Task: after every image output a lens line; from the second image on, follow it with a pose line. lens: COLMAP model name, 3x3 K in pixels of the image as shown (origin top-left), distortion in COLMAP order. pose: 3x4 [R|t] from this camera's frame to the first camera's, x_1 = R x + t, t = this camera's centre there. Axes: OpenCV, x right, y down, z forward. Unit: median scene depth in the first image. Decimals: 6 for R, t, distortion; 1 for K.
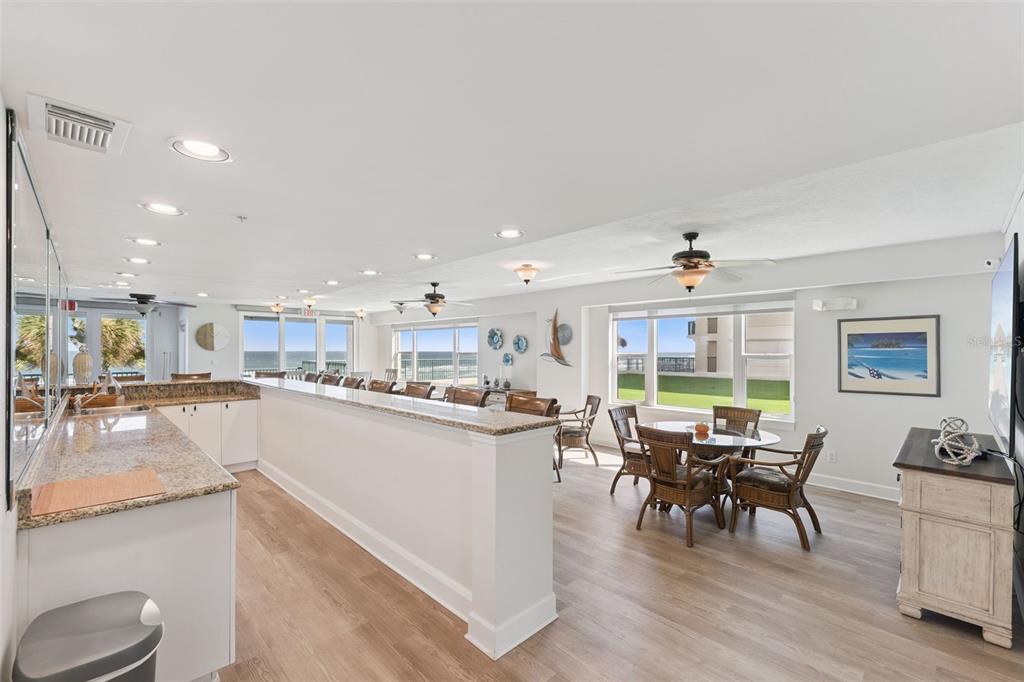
lens RADIAL K [[429.0, 0, 517.7], [0, 429.0, 346.2], [0, 0, 1]] dist [0.000642, -0.000323]
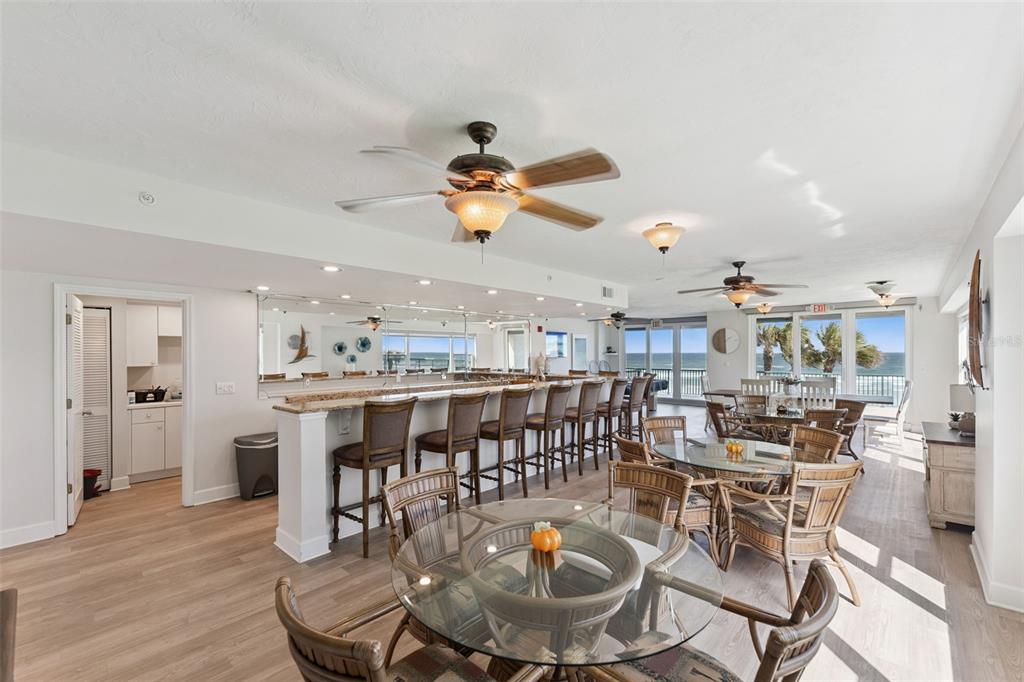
lens RADIAL K [[444.5, 0, 514.2], [0, 444.5, 353.0], [0, 0, 1]] dist [0.000312, -0.000124]
pose [[0.042215, -0.002368, -0.999106, 0.402612], [0.009123, 0.999956, -0.001985, 0.005320], [0.999067, -0.009031, 0.042235, 0.420333]]
